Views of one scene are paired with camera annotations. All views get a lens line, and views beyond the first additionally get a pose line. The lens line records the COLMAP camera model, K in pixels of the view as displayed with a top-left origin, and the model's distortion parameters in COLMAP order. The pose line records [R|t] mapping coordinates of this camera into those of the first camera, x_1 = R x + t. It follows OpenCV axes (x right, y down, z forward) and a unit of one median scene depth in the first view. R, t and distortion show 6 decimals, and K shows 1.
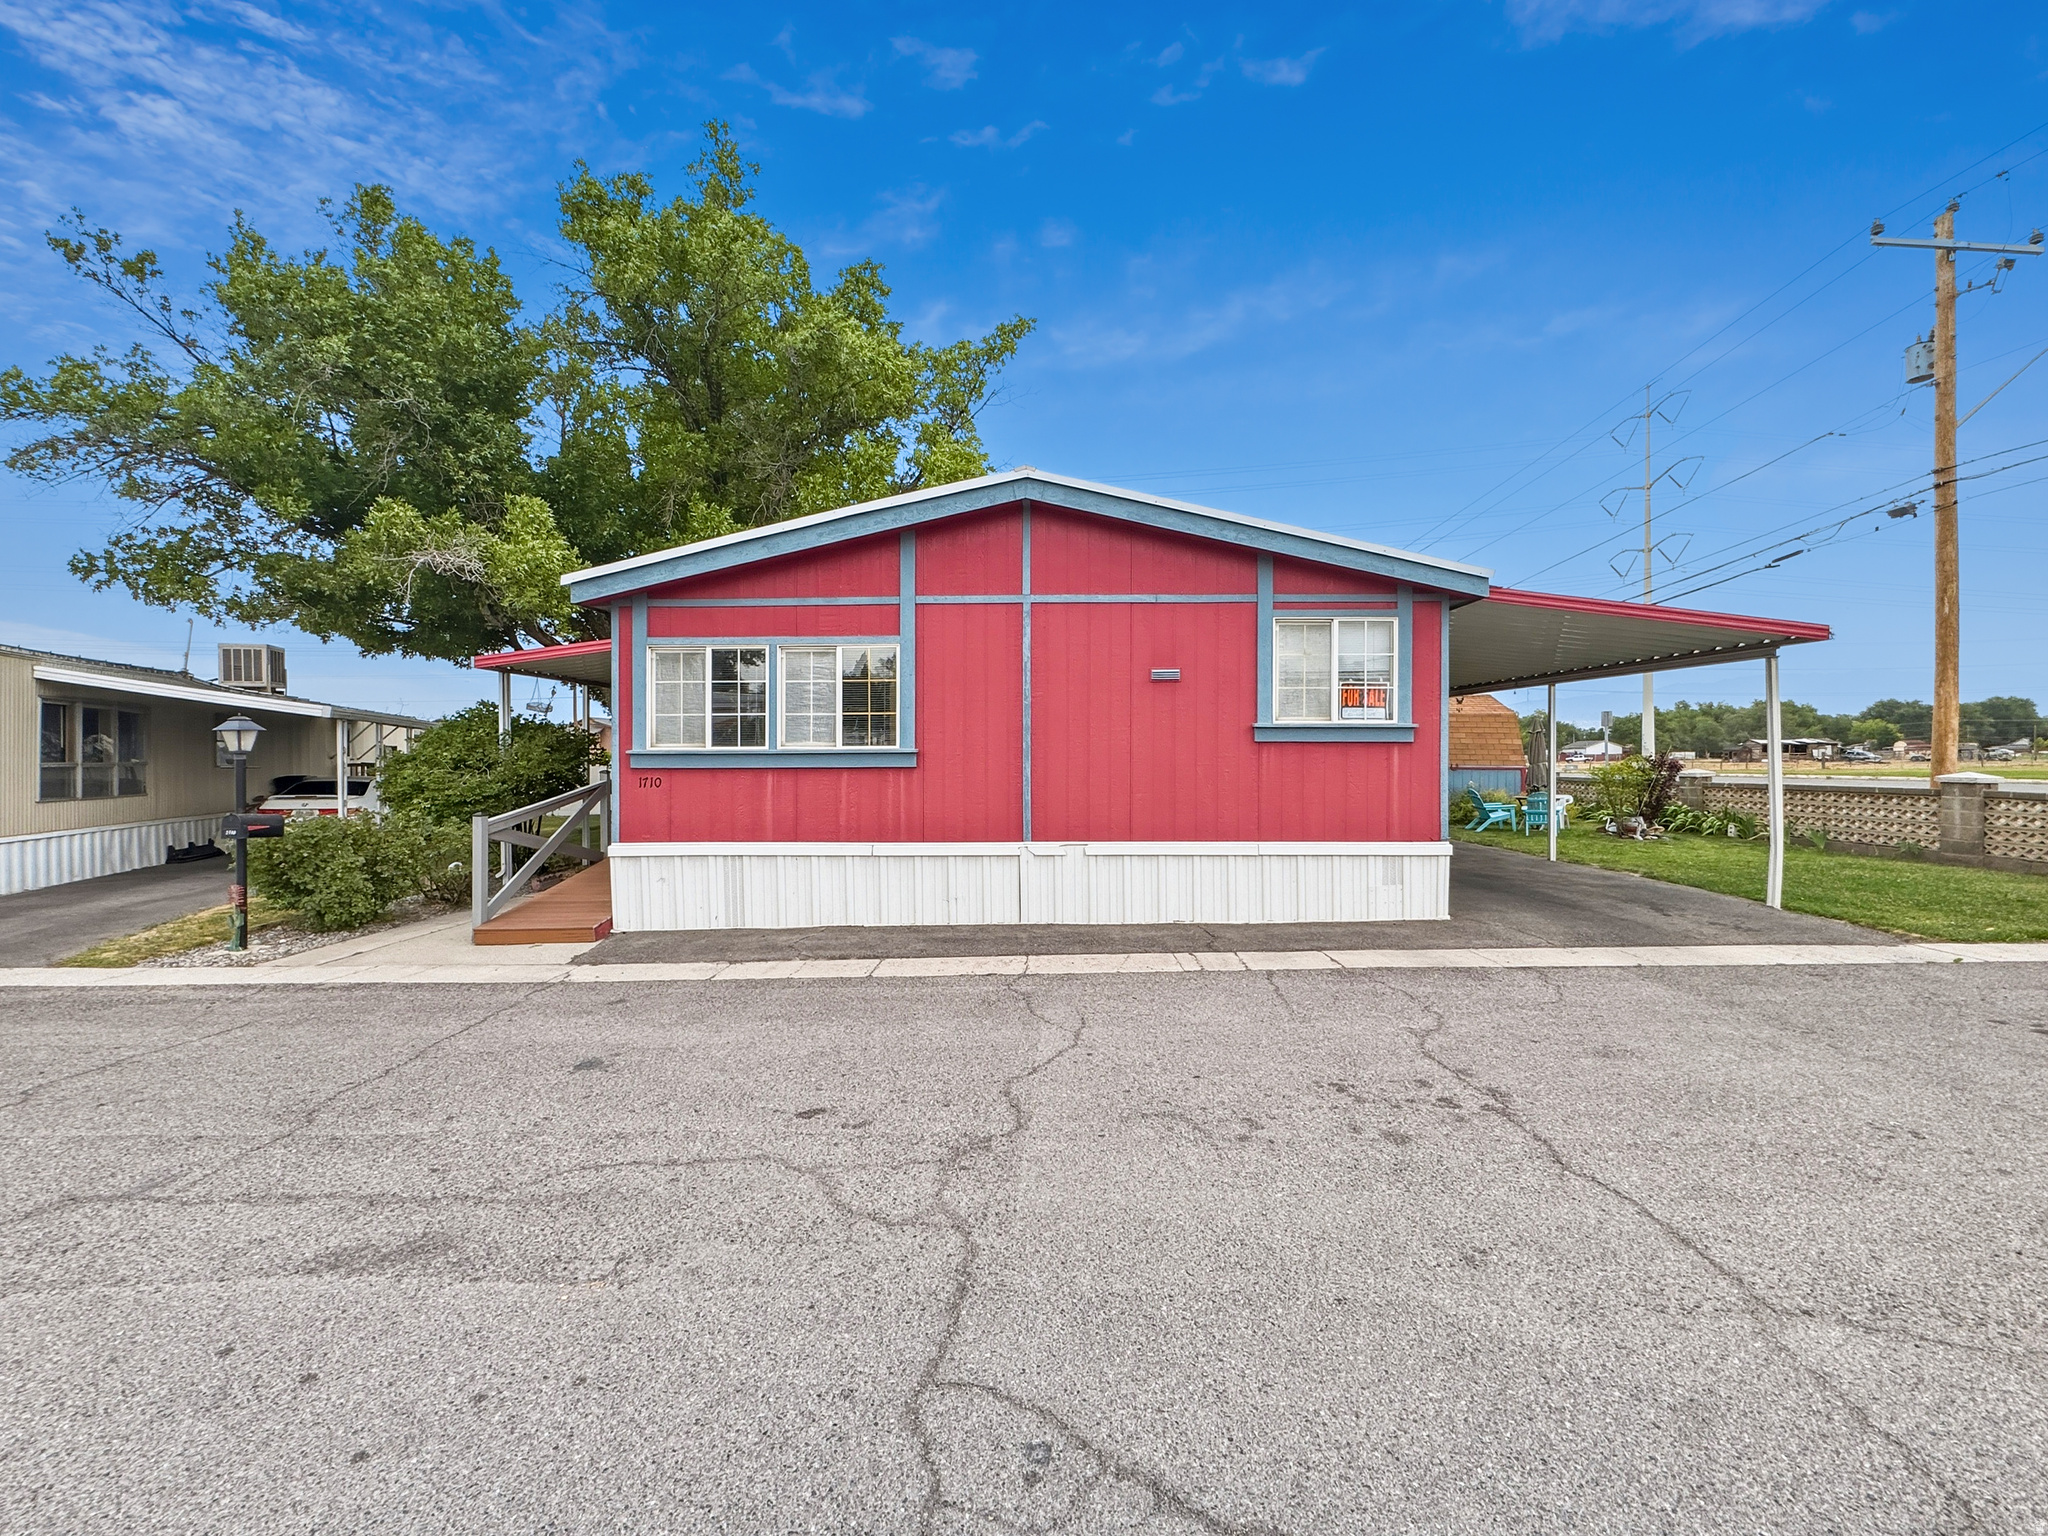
lens RADIAL K [[836.4, 0, 1014.4], [0, 836.4, 756.7], [0, 0, 1]] dist [-0.003162, 0.000239]
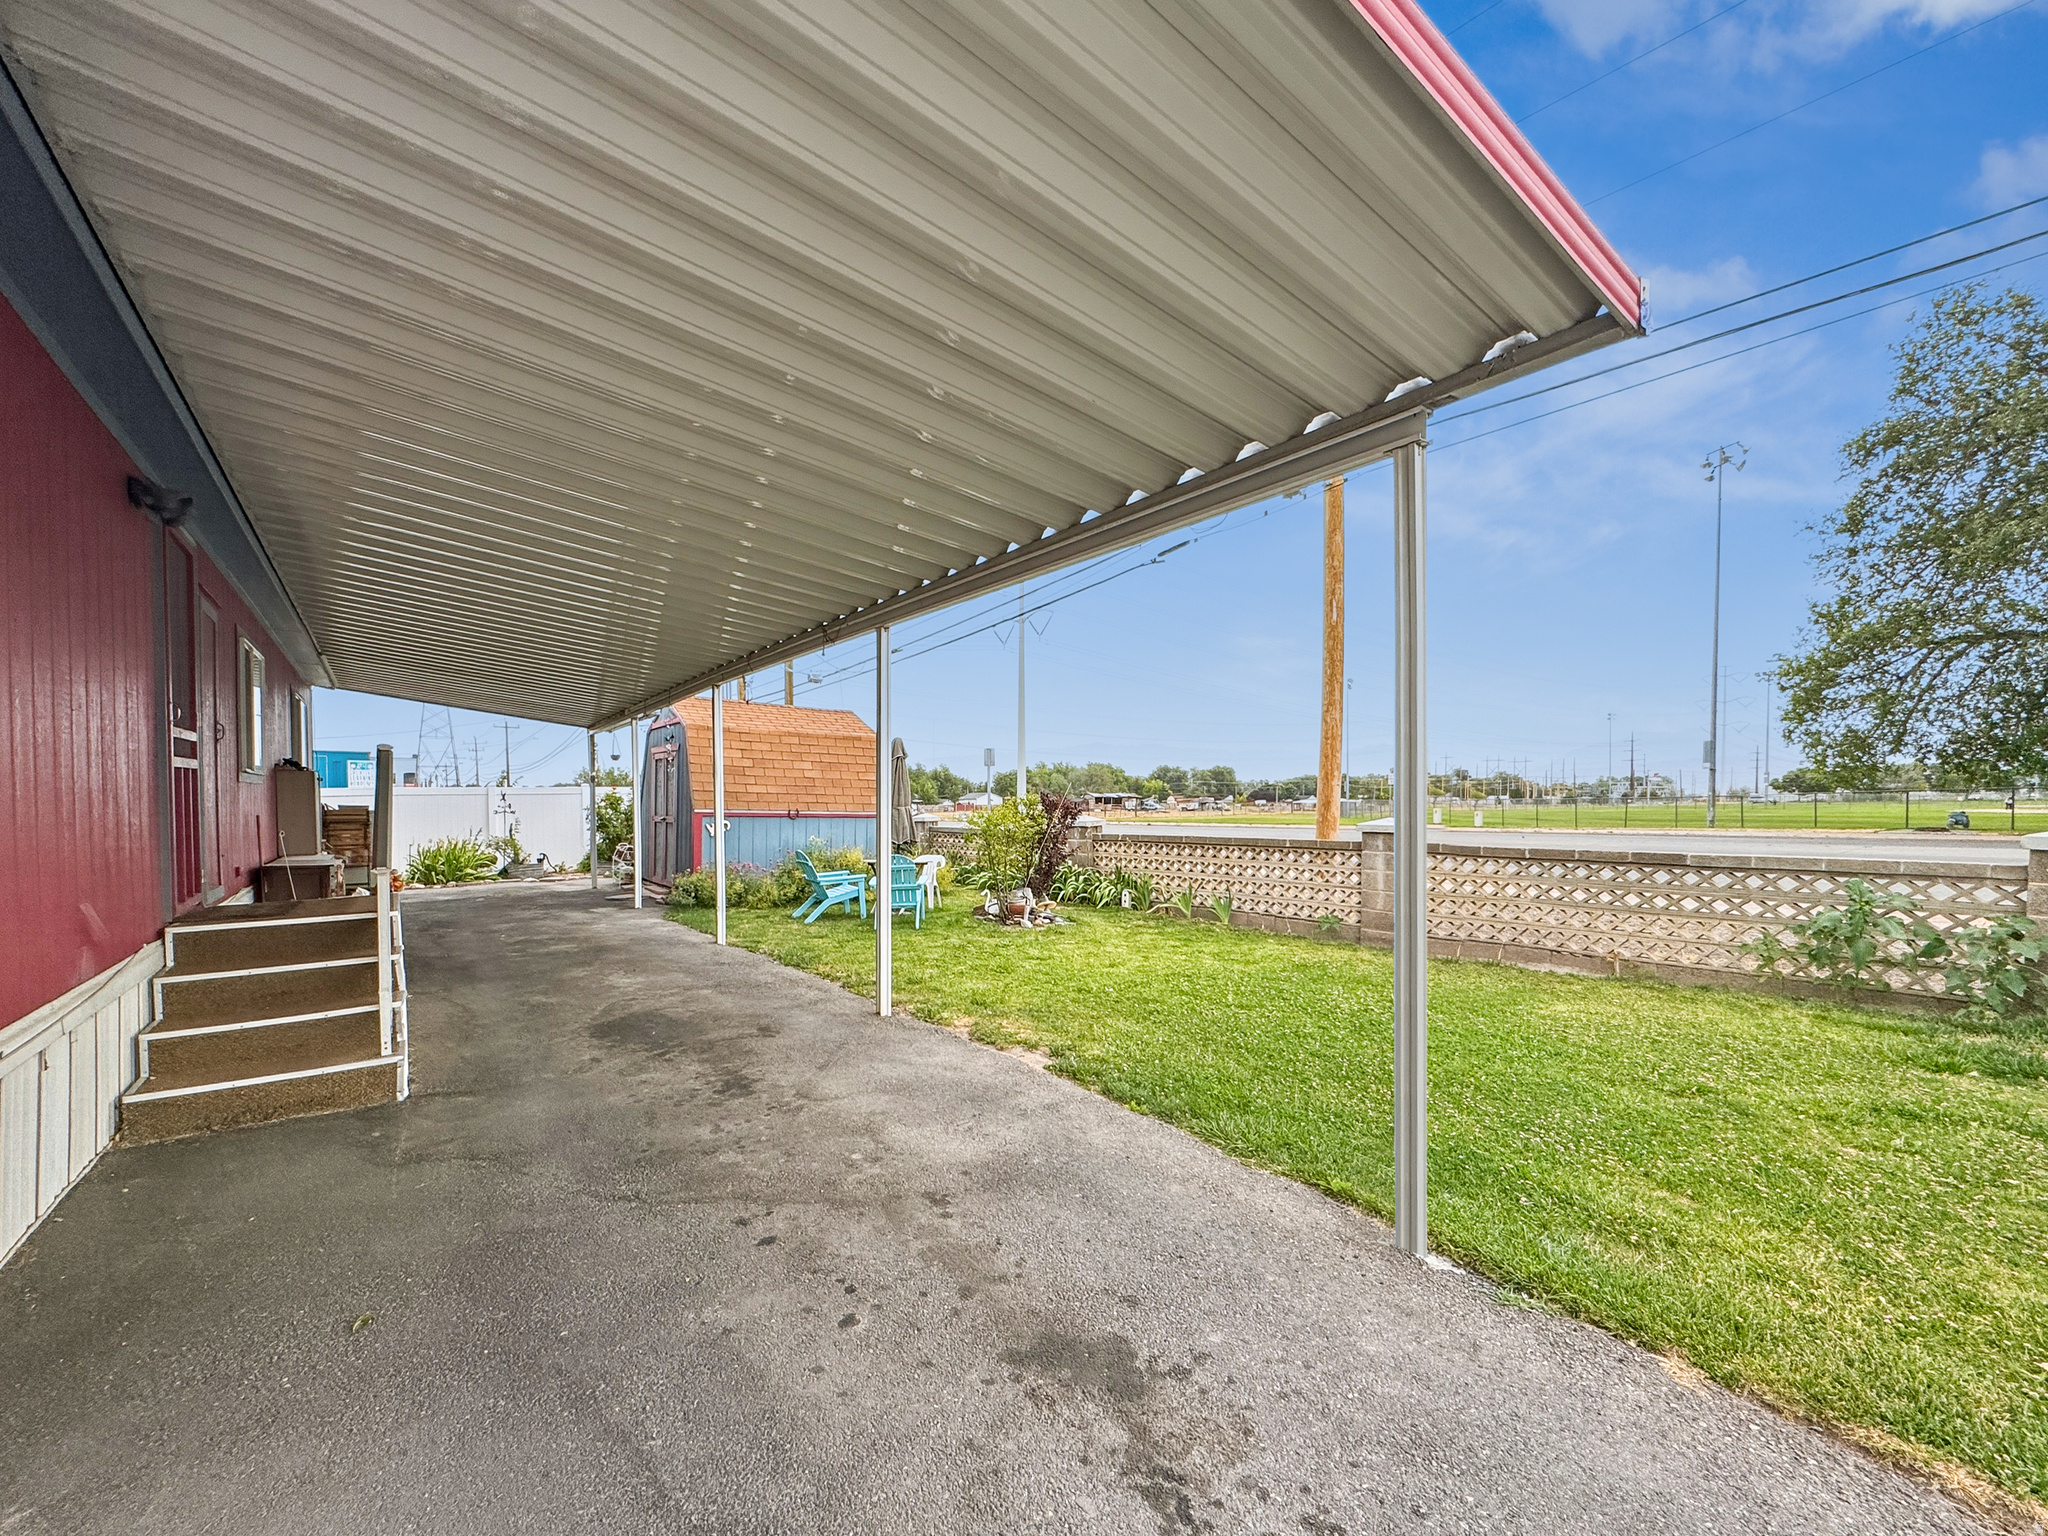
lens RADIAL K [[838.9, 0, 1024.1], [0, 838.9, 810.1], [0, 0, 1]] dist [-0.004228, -0.000504]
pose [[0.792341, 0.002096, 0.610075, 0.616081], [-0.004088, 0.999990, 0.001873, 0.016956], [-0.610065, -0.003978, 0.792341, 0.856637]]
